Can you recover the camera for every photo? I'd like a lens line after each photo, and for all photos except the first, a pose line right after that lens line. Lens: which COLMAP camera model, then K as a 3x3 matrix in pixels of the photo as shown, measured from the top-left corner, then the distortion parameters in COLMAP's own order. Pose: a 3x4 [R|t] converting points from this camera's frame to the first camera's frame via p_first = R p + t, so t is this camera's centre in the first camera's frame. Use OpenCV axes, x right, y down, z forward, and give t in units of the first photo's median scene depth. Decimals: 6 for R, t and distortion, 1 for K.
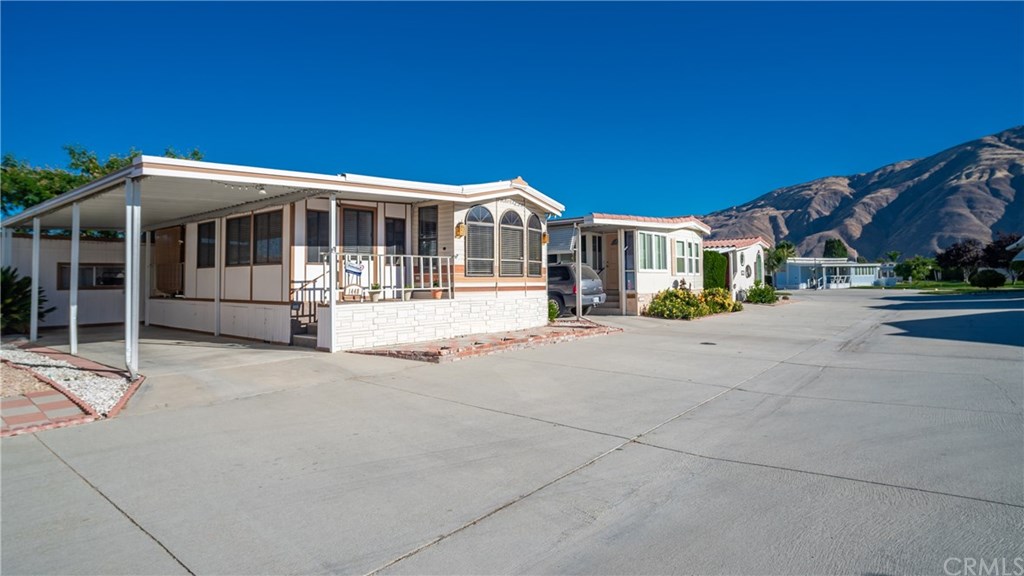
lens RADIAL K [[555.4, 0, 504.9], [0, 555.4, 282.0], [0, 0, 1]] dist [-0.035852, 0.006611]
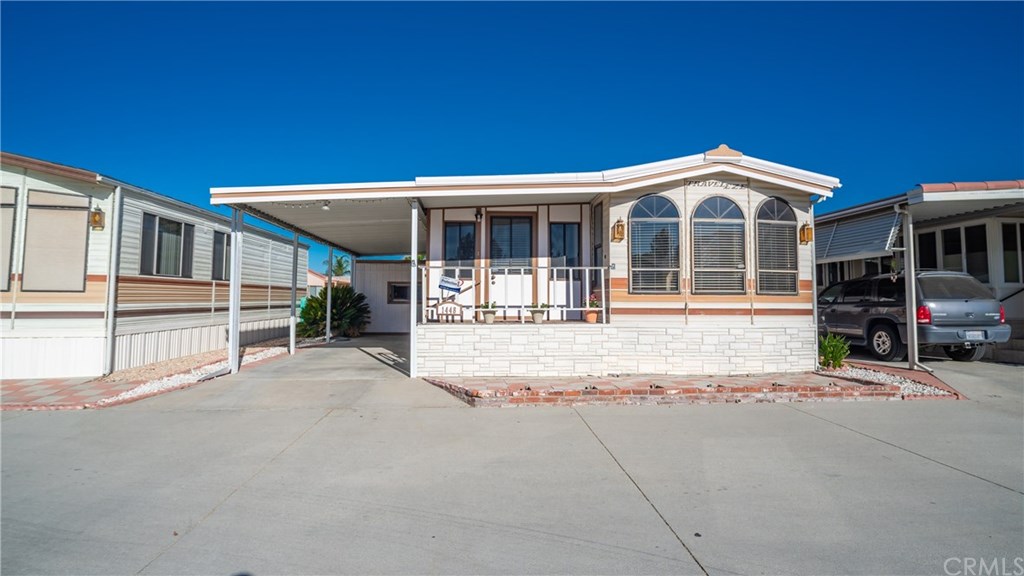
lens RADIAL K [[555.4, 0, 511.0], [0, 555.4, 283.2], [0, 0, 1]] dist [-0.035852, 0.006611]
pose [[0.679664, -0.009611, -0.733461, 0.361301], [-0.011034, 0.999667, -0.023324, -0.005048], [0.733441, 0.023946, 0.679331, 0.392066]]
